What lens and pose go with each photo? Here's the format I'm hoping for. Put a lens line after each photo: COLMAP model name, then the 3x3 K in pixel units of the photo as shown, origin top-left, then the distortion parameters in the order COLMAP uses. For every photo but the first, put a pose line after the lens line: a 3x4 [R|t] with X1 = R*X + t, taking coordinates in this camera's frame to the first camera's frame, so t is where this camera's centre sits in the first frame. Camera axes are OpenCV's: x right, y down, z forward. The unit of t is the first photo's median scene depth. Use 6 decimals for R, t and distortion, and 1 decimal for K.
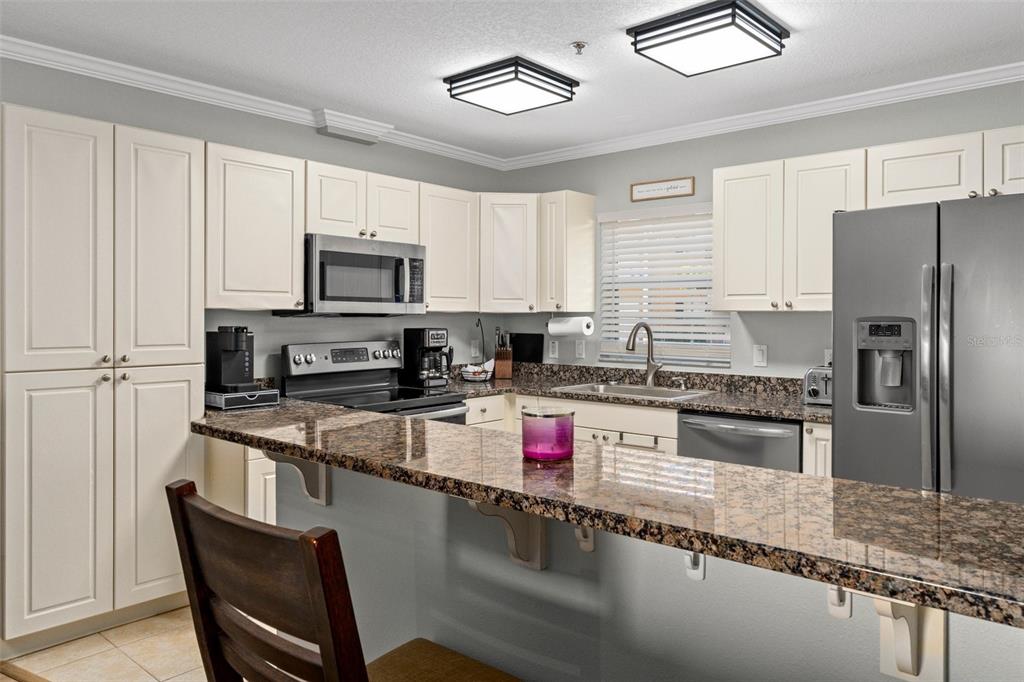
lens RADIAL K [[714.3, 0, 510.6], [0, 714.3, 321.2], [0, 0, 1]] dist [-0.009874, -0.000467]
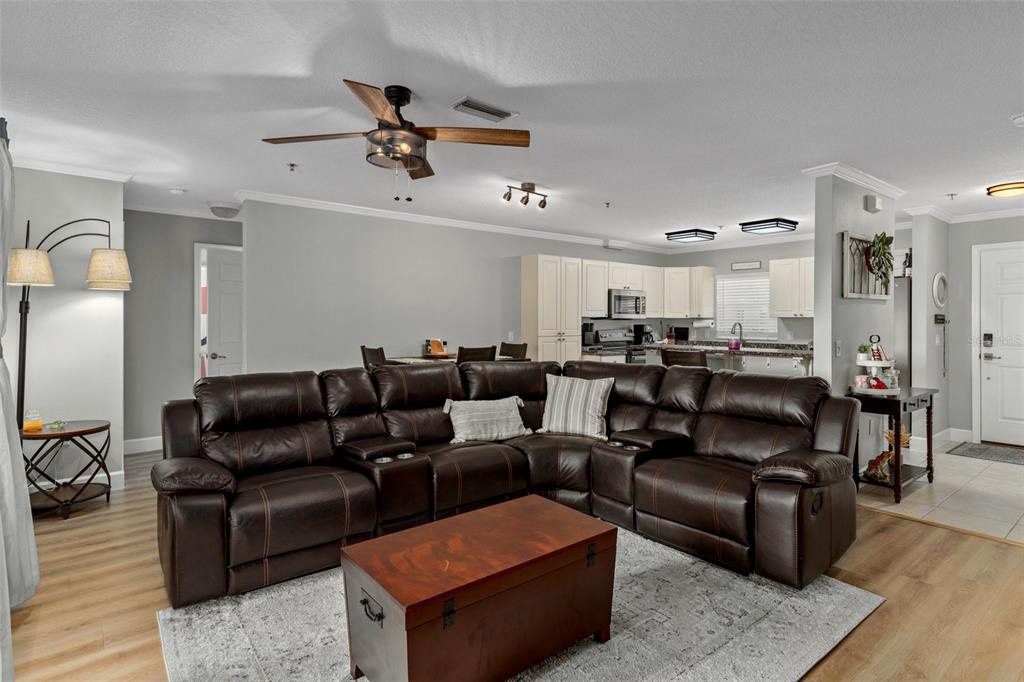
lens RADIAL K [[531.9, 0, 509.1], [0, 531.9, 320.3], [0, 0, 1]] dist [0.001382, 0.000154]
pose [[0.985412, -0.001091, -0.170183, -0.291636], [-0.000244, 0.999969, -0.007821, 0.010838], [0.170187, 0.007748, 0.985381, -0.969843]]
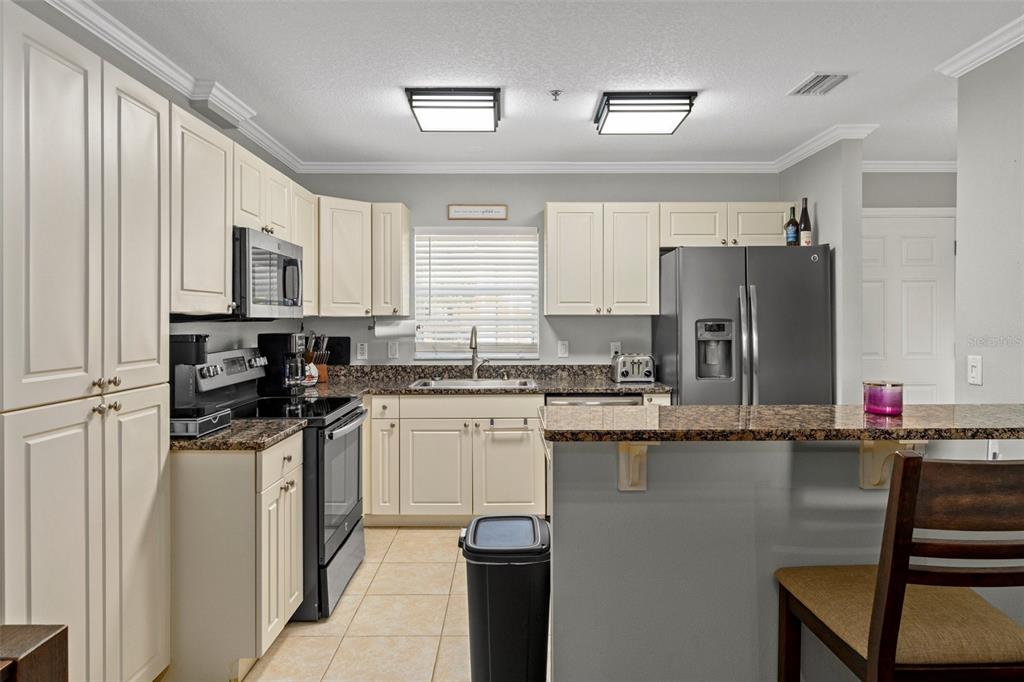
lens RADIAL K [[647.8, 0, 509.4], [0, 647.8, 320.9], [0, 0, 1]] dist [-0.005307, -0.002505]
pose [[0.752870, -0.007434, 0.658128, -0.511687], [0.009893, 0.999951, -0.000022, -0.003988], [-0.658095, 0.006528, 0.752906, 0.177530]]
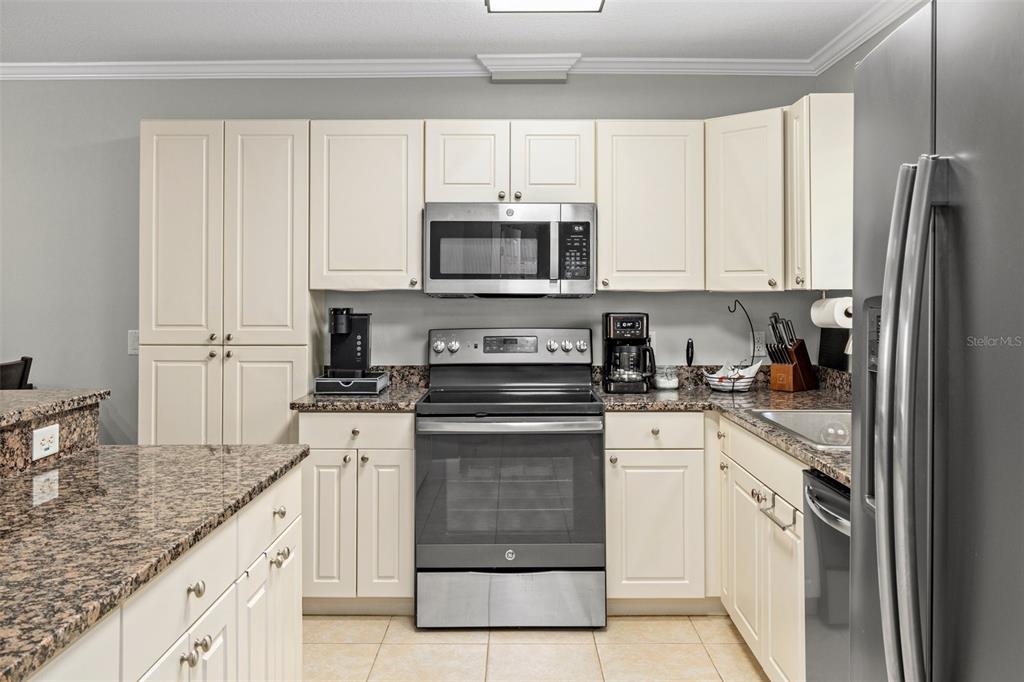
lens RADIAL K [[812.8, 0, 514.6], [0, 812.8, 292.3], [0, 0, 1]] dist [-0.050387, -0.000920]
pose [[0.661271, -0.003987, -0.750136, 0.494668], [-0.003184, 0.999962, -0.008121, -0.005021], [0.750140, 0.007759, 0.661233, 0.395061]]
